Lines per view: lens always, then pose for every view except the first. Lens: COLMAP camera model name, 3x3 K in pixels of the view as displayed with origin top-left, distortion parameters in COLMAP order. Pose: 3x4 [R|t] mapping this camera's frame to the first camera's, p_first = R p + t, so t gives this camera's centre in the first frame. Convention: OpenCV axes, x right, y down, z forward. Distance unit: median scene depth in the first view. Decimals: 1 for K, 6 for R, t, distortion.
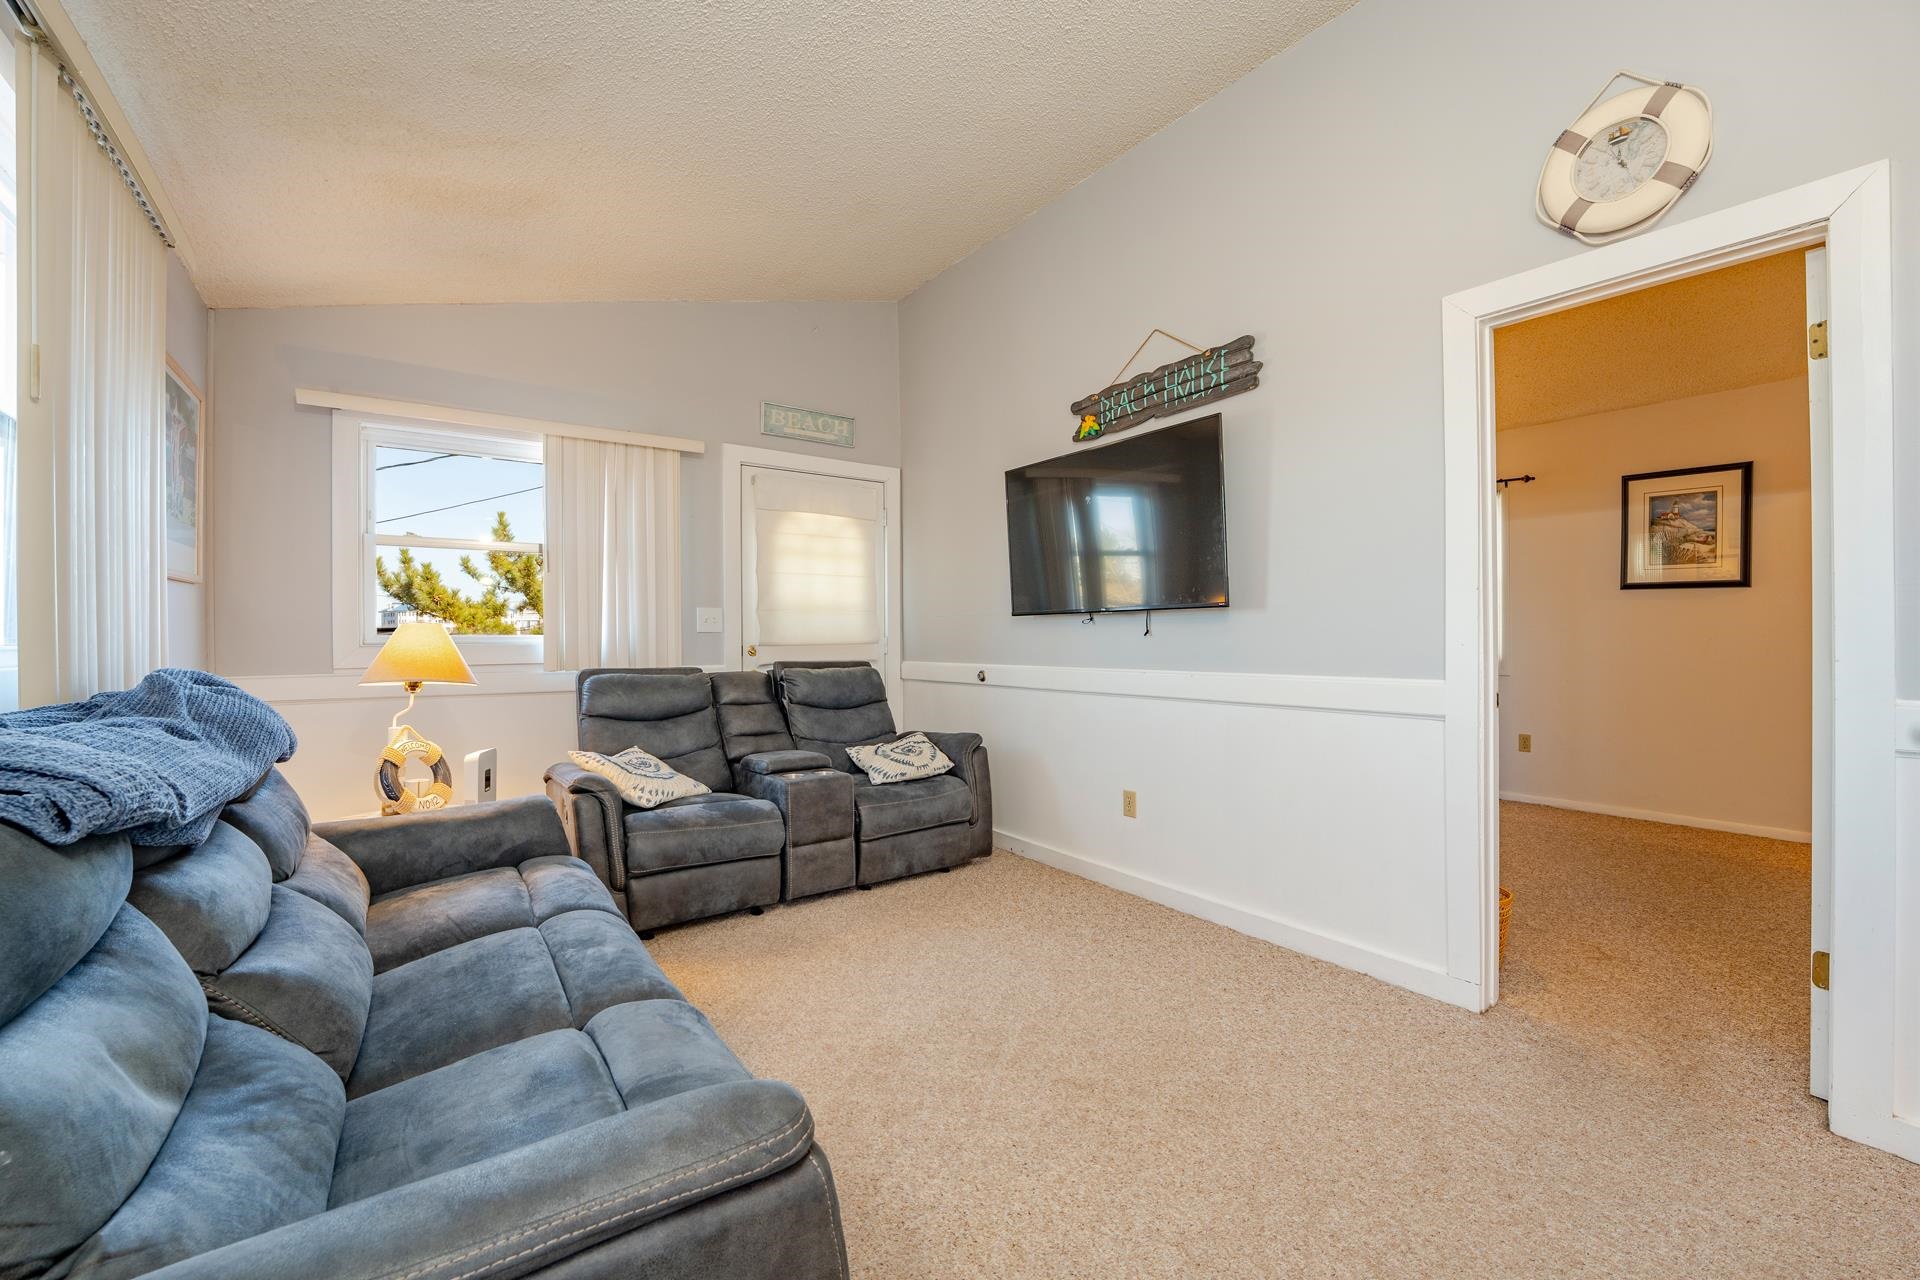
lens RADIAL K [[777.9, 0, 964.3], [0, 777.9, 641.3], [0, 0, 1]] dist [-0.027100, 0.000945]
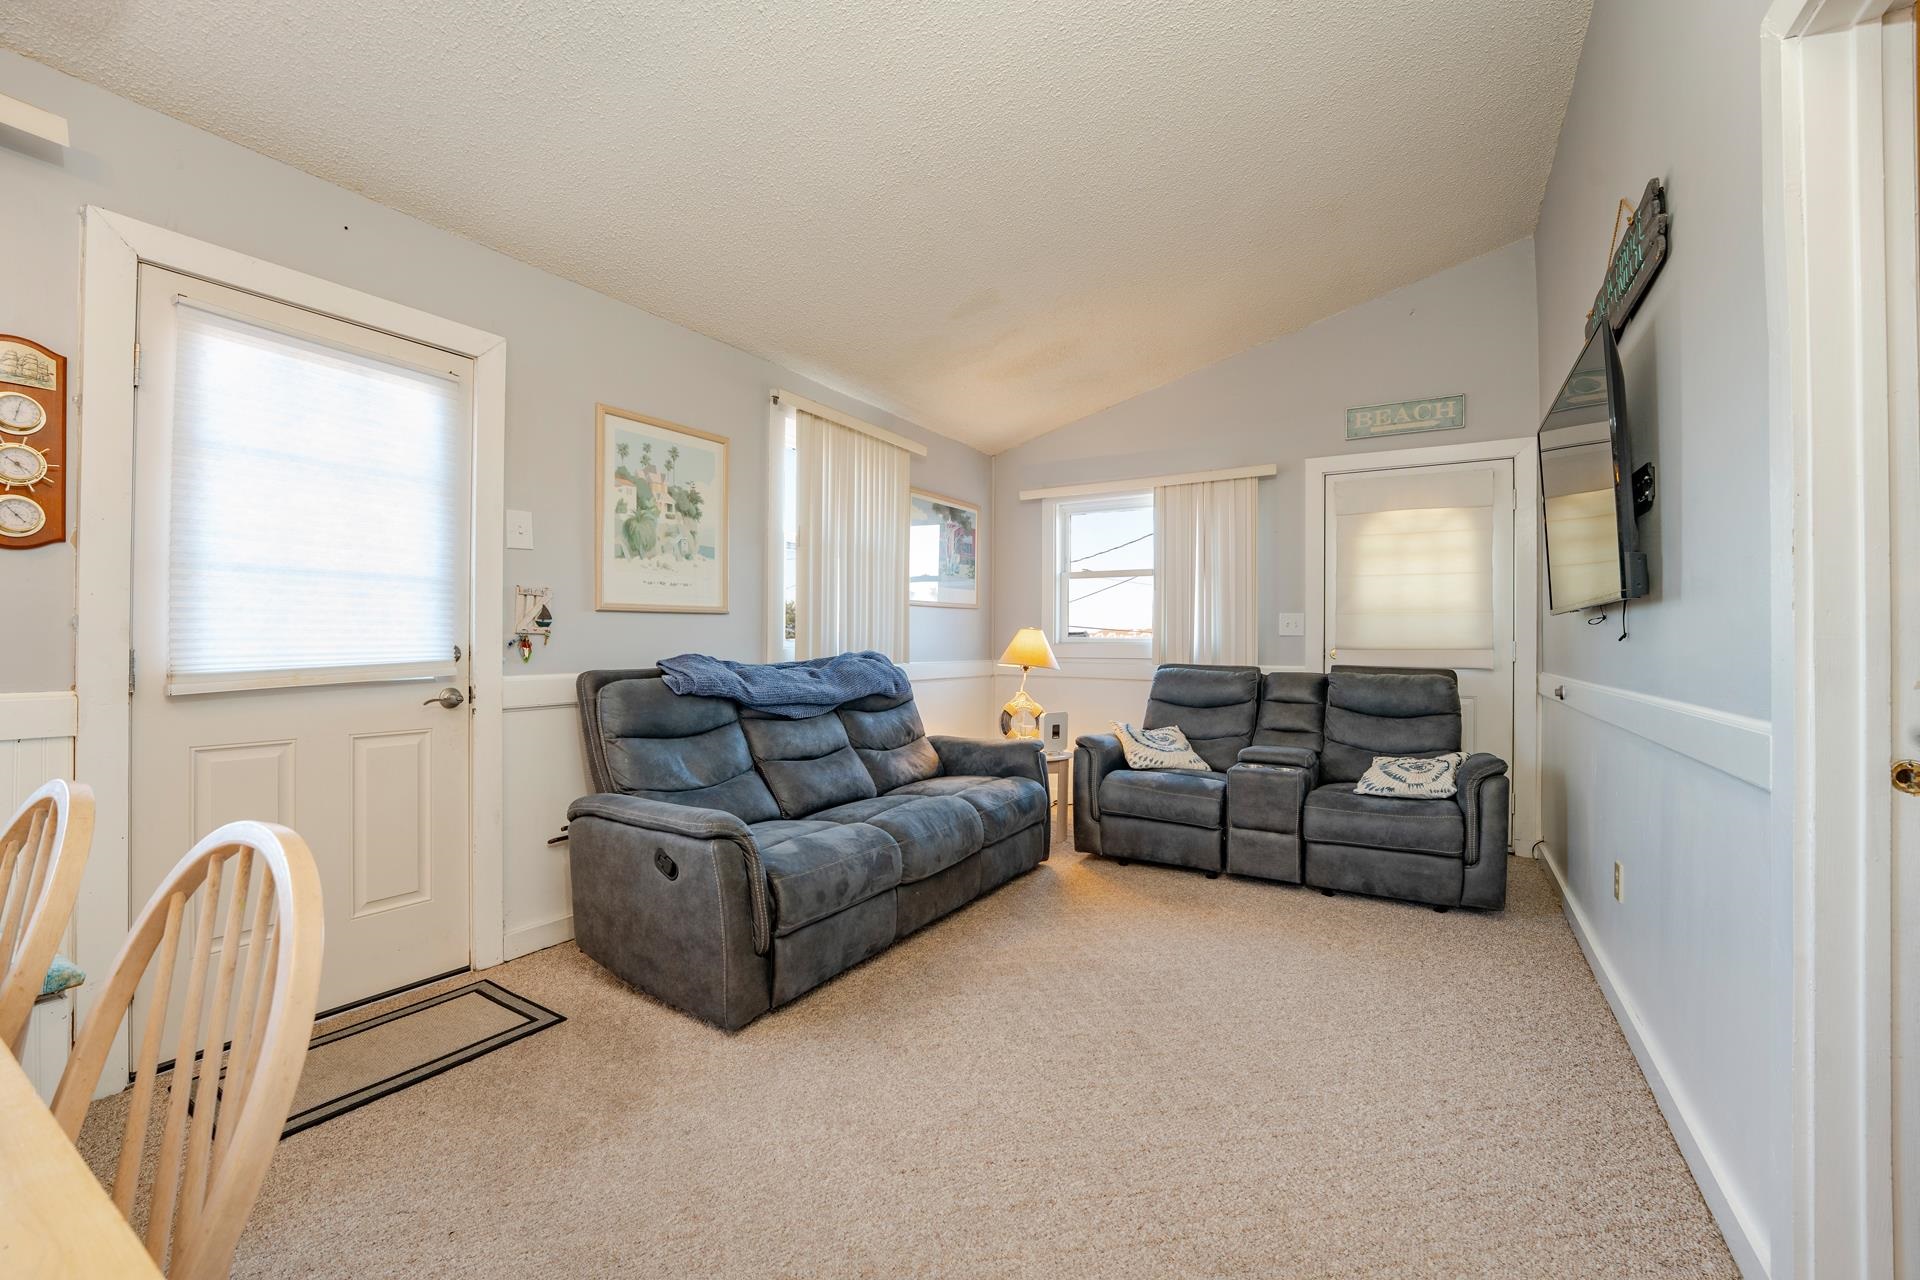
lens RADIAL K [[777.9, 0, 964.3], [0, 777.9, 641.3], [0, 0, 1]] dist [-0.027100, 0.000945]
pose [[0.392886, 0.007469, -0.919557, 0.570234], [-0.011836, 0.999925, 0.003064, -0.001853], [0.919511, 0.009680, 0.392945, 0.174074]]
